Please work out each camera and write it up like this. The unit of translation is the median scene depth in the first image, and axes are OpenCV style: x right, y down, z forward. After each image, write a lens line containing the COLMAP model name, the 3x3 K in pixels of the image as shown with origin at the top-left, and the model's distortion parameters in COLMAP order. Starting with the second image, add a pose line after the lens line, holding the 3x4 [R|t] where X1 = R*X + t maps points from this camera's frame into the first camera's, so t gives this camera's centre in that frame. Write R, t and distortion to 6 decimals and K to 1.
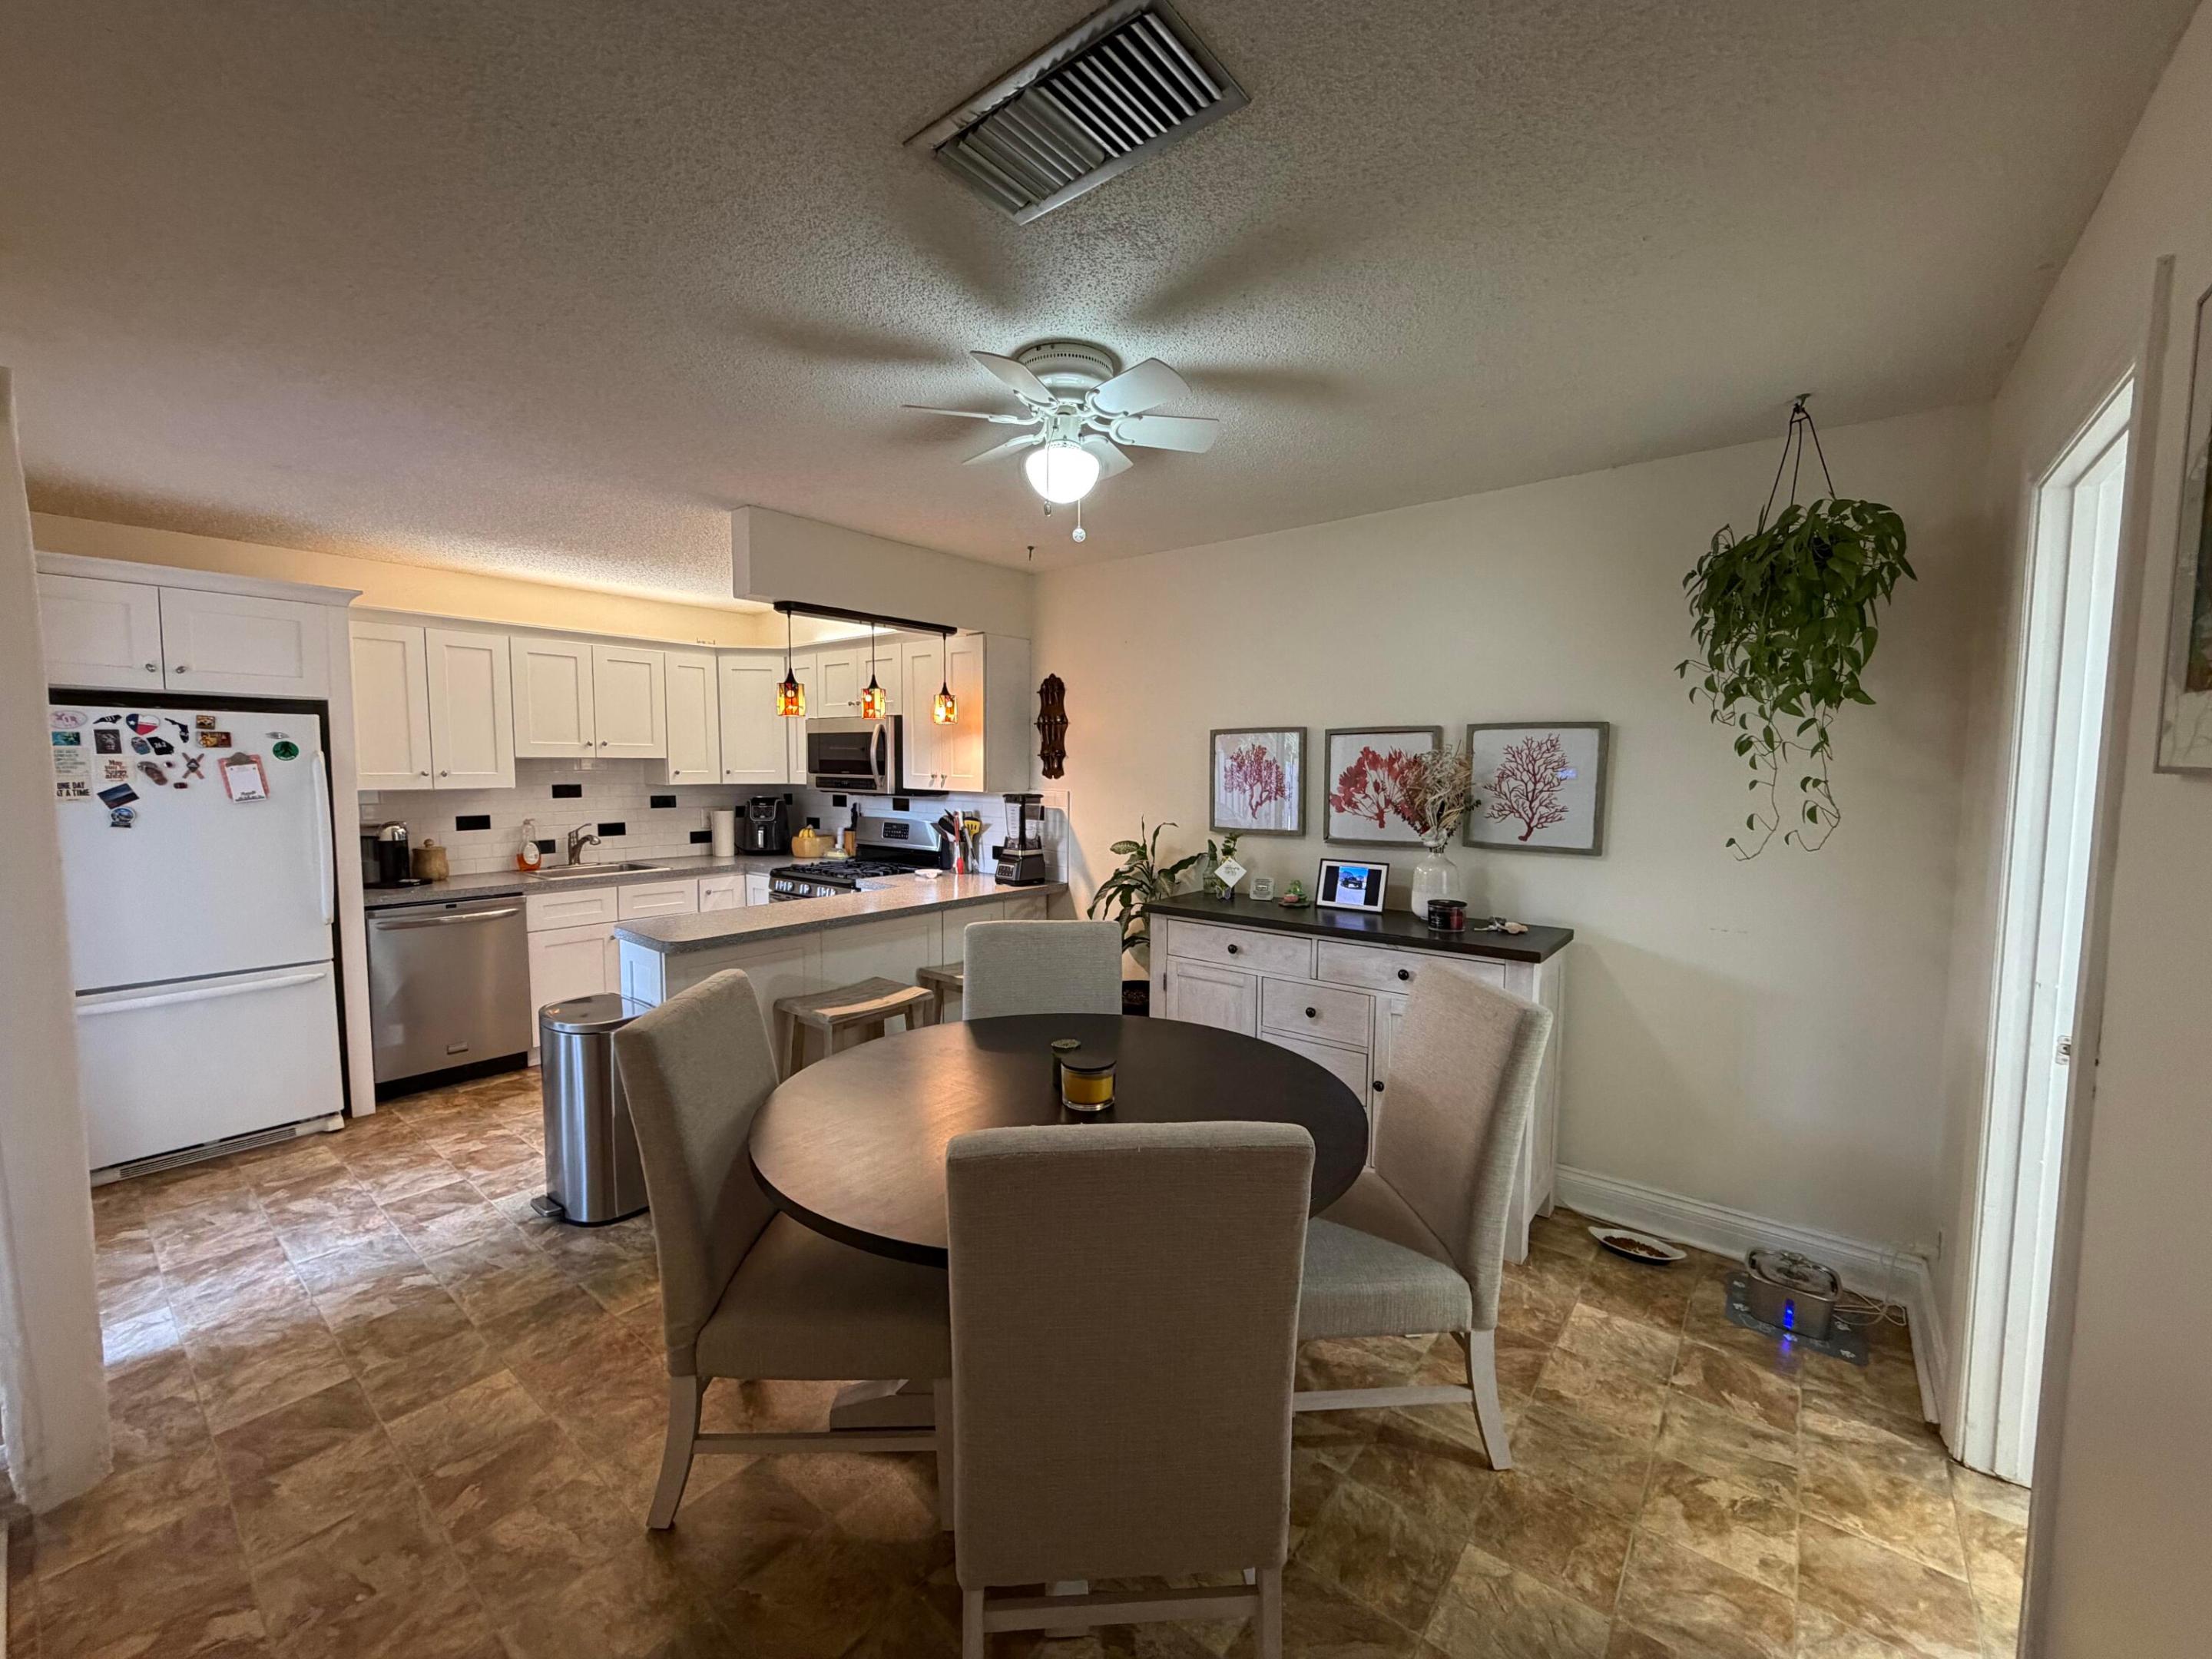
lens RADIAL K [[884.4, 0, 1108.8], [0, 884.4, 822.4], [0, 0, 1]] dist [-0.004992, -0.000812]
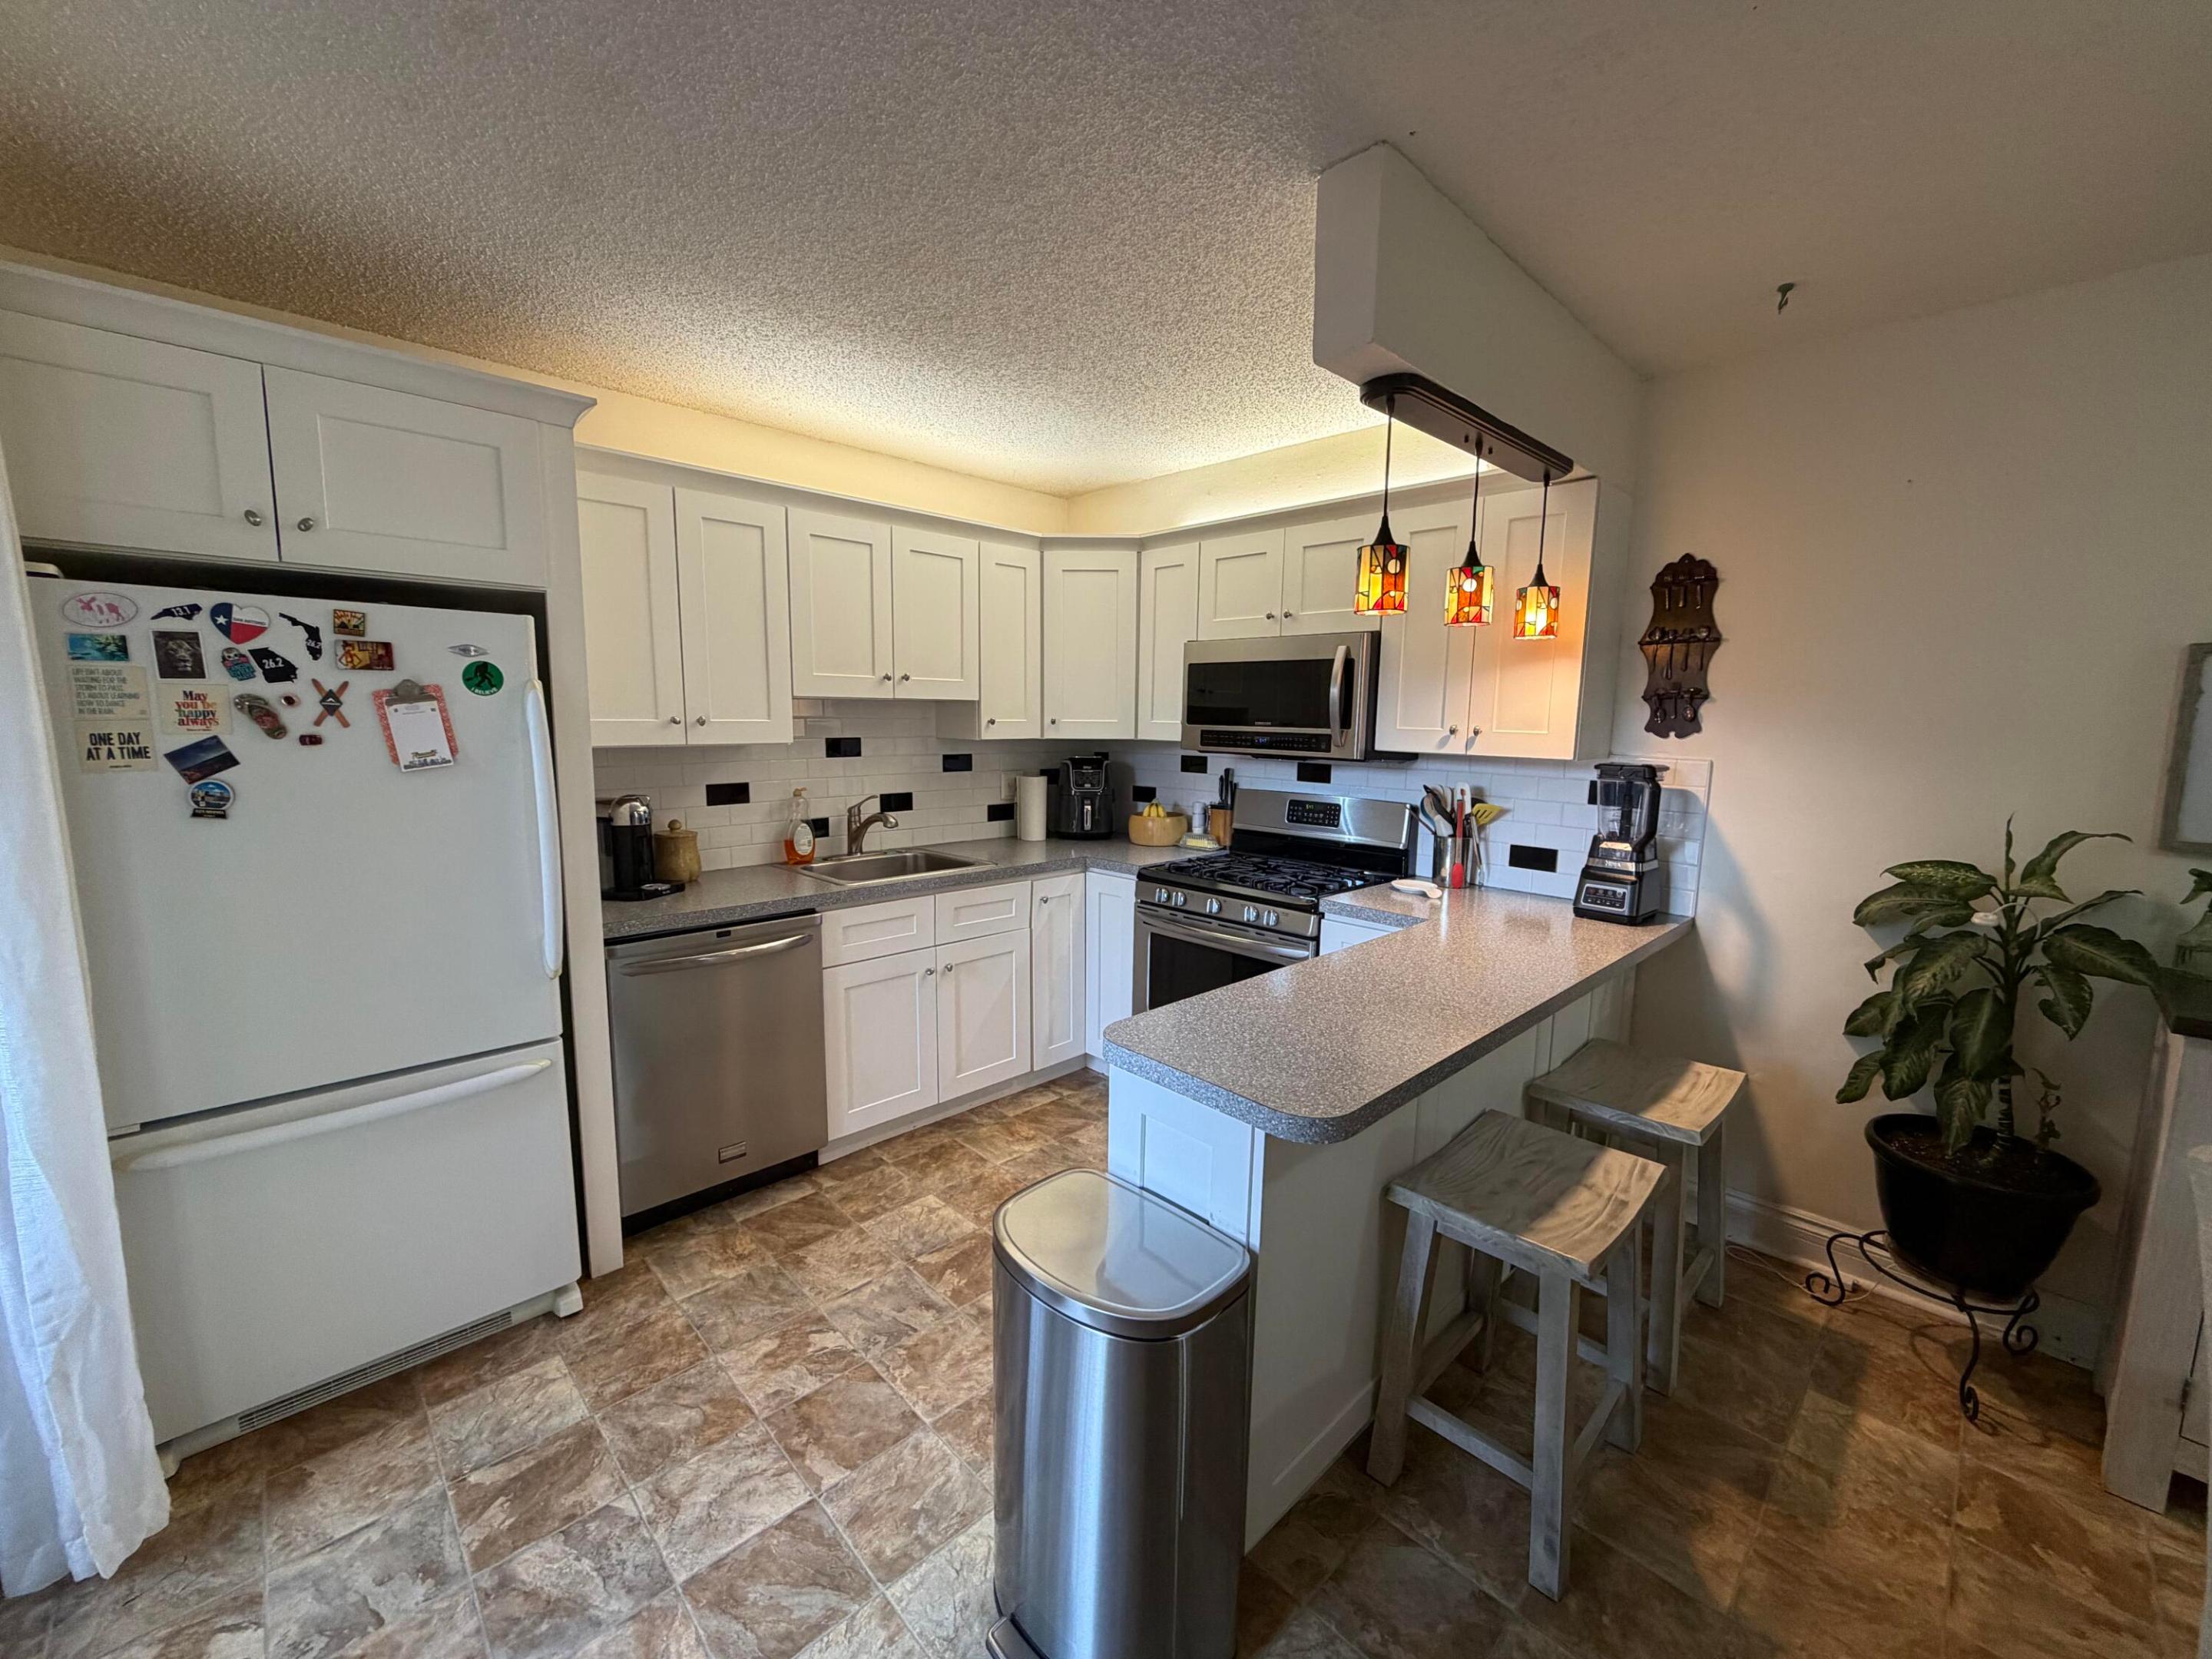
lens RADIAL K [[884.4, 0, 1097.9], [0, 884.4, 822.6], [0, 0, 1]] dist [-0.004992, -0.000812]
pose [[0.991272, 0.022885, -0.129829, -0.427830], [-0.015615, 0.998267, 0.056742, -0.024926], [0.130903, -0.054219, 0.989911, 0.444422]]
